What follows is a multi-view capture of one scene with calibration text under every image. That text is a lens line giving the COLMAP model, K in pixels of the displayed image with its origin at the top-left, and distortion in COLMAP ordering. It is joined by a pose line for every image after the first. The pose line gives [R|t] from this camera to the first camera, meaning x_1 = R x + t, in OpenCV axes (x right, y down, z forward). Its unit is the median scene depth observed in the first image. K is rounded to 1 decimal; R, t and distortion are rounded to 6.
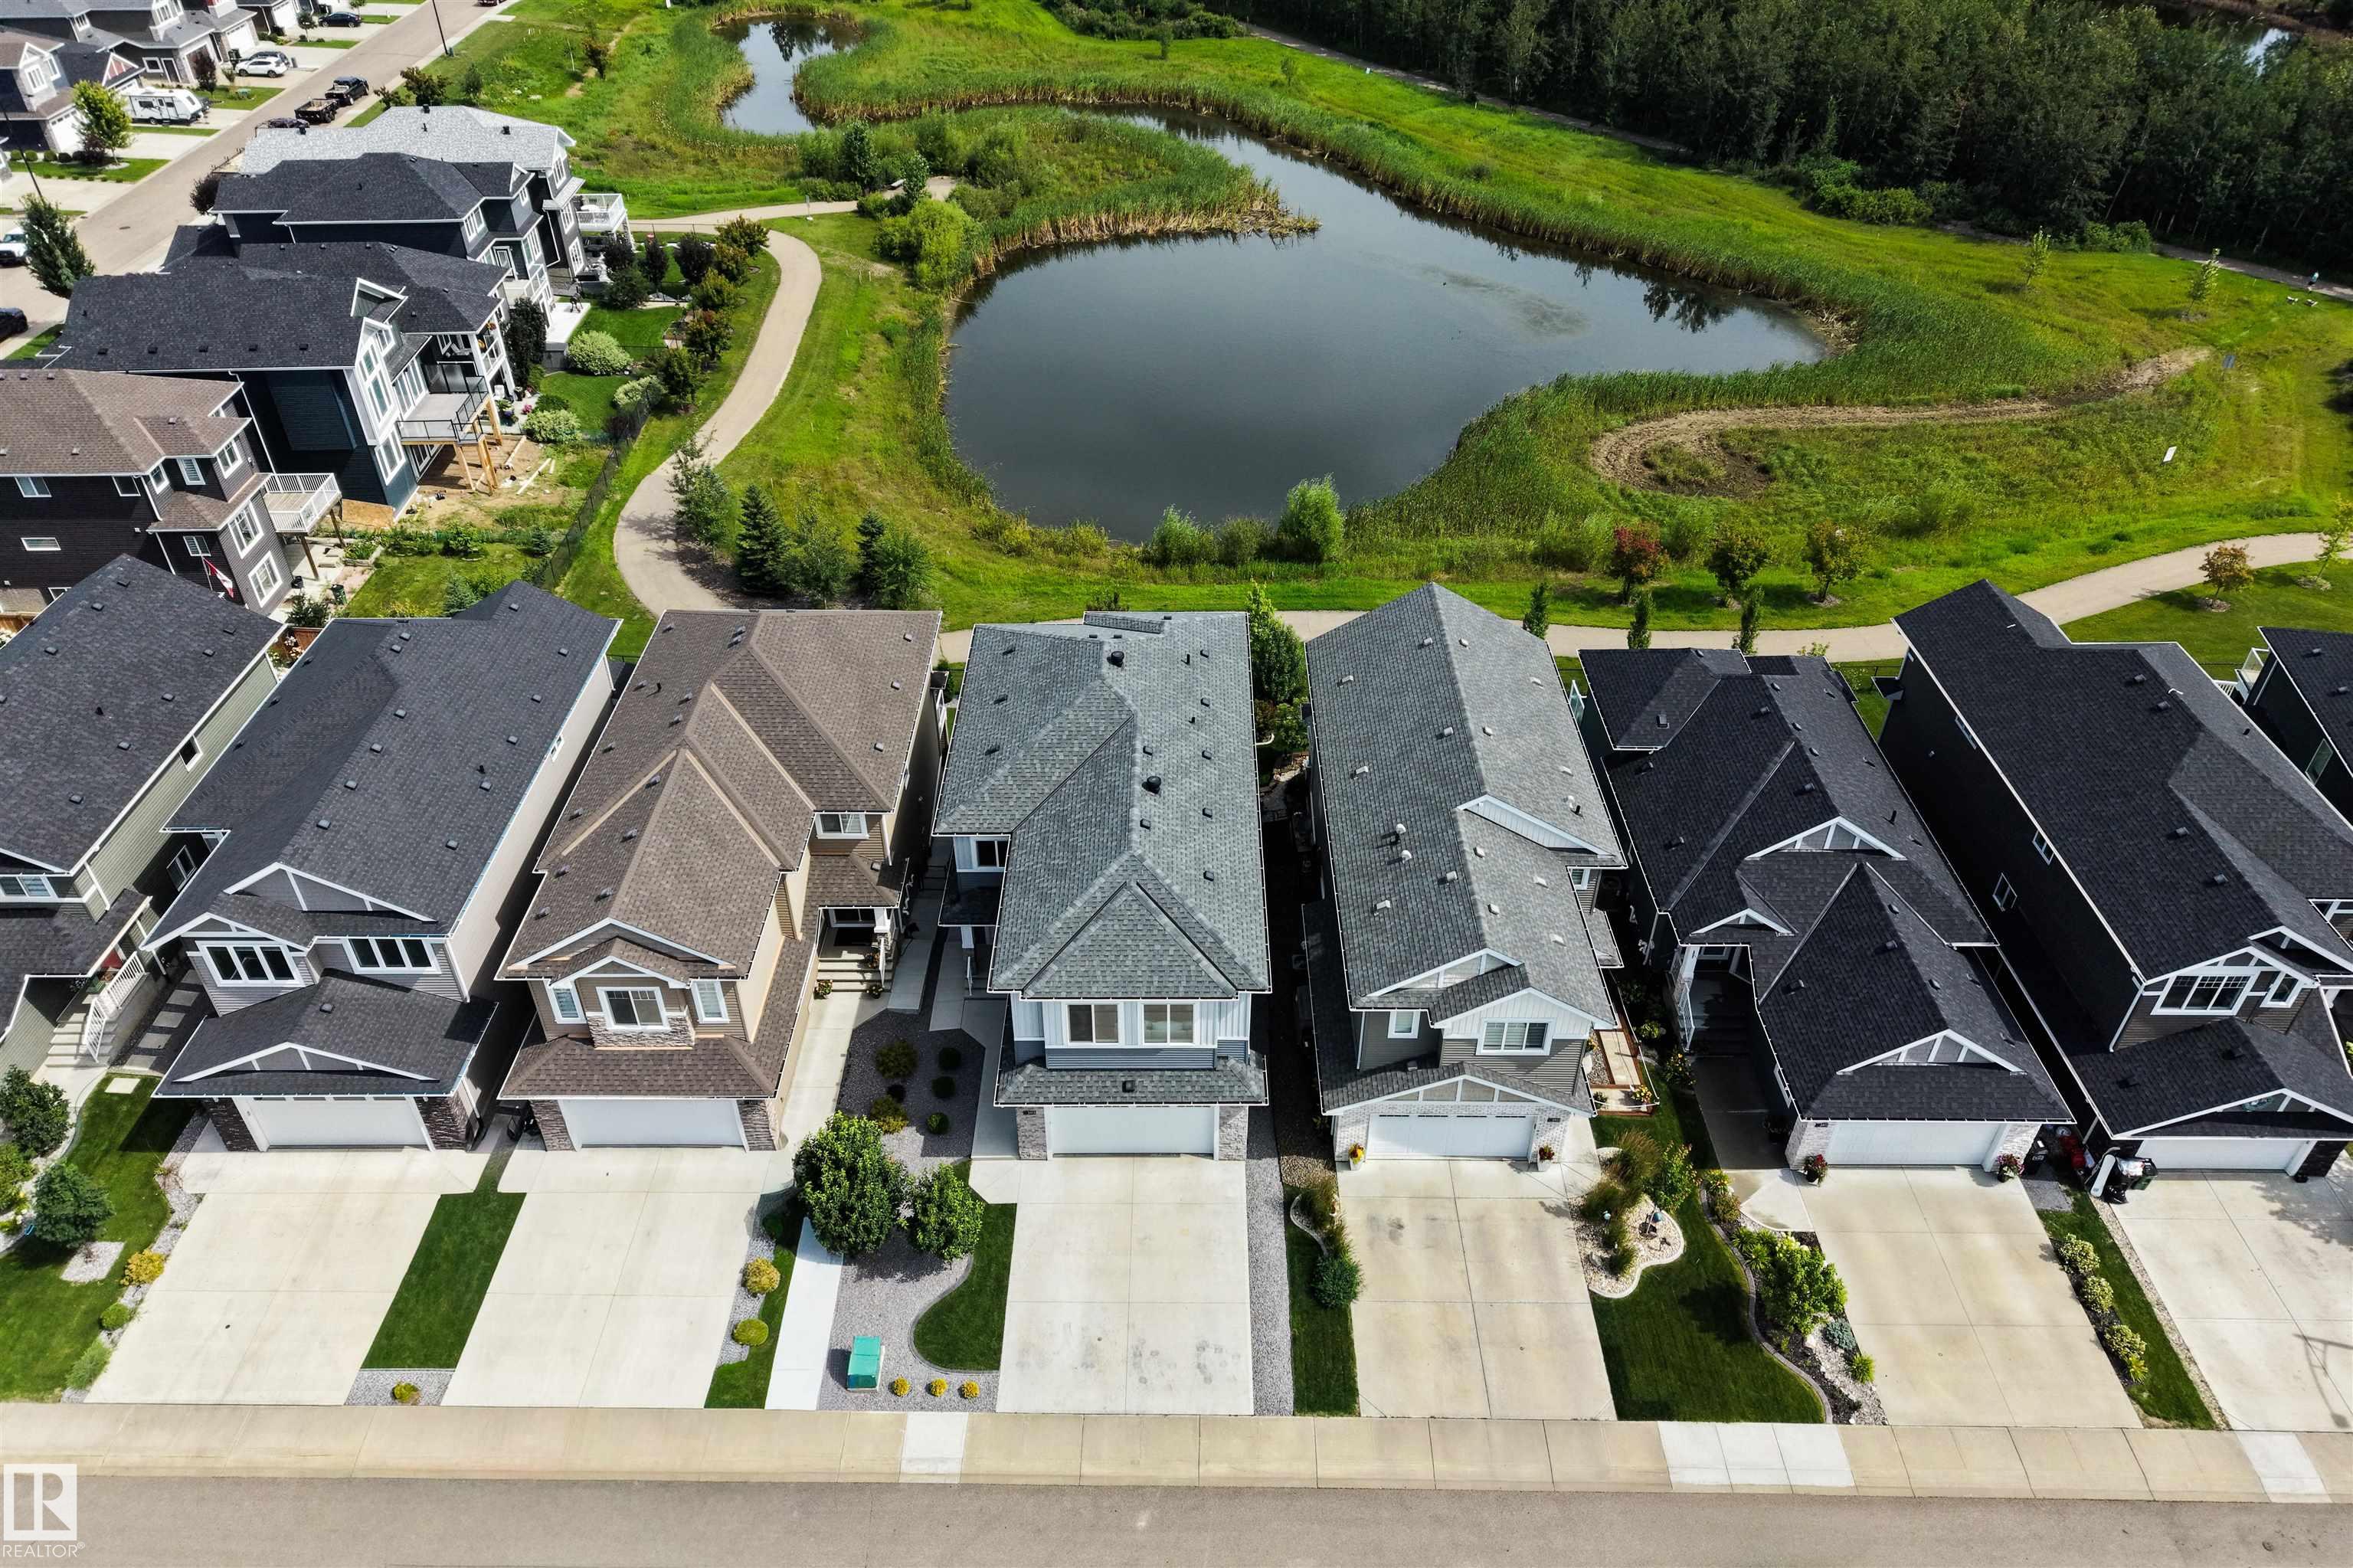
lens RADIAL K [[1595.9, 0, 1179.2], [0, 1595.9, 766.7], [0, 0, 1]] dist [0.014167, -0.018700]
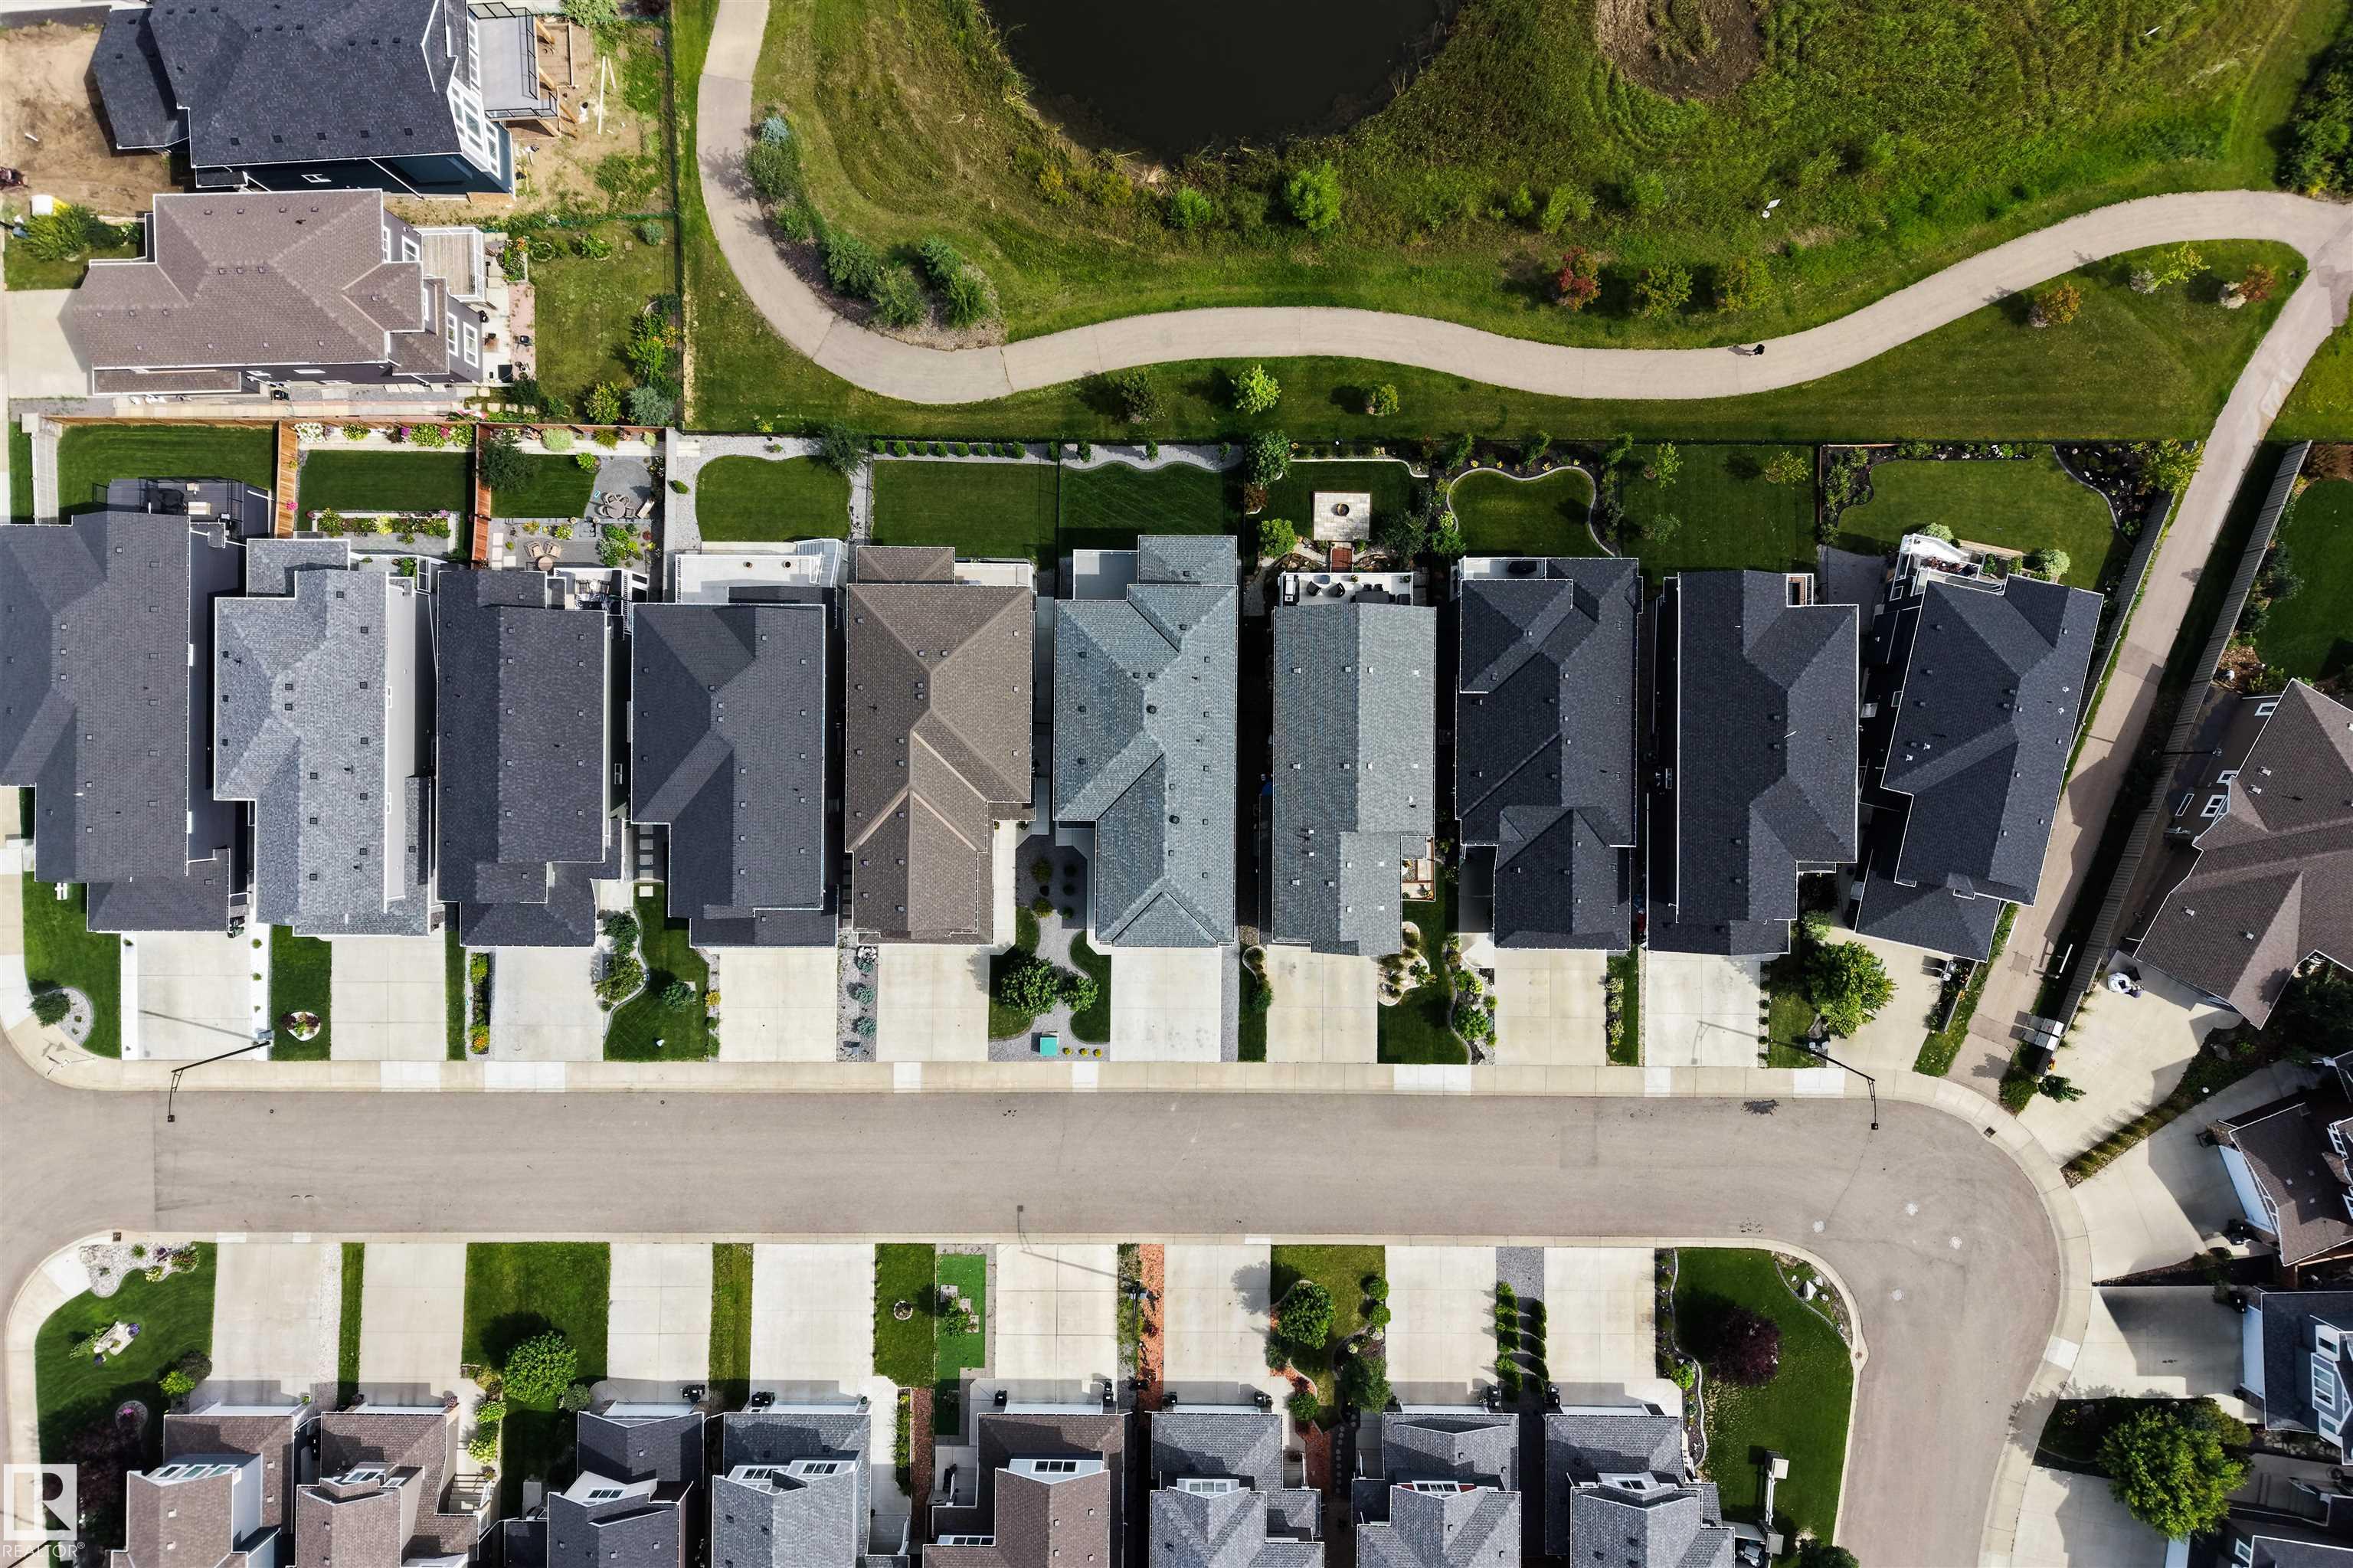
lens RADIAL K [[1595.9, 0, 1176.1], [0, 1595.9, 773.2], [0, 0, 1]] dist [0.014167, -0.018700]
pose [[0.999921, 0.007181, -0.010348, 0.002521], [0.004220, 0.583078, 0.812405, -1.413091], [0.011867, -0.812384, 0.583002, -0.008741]]
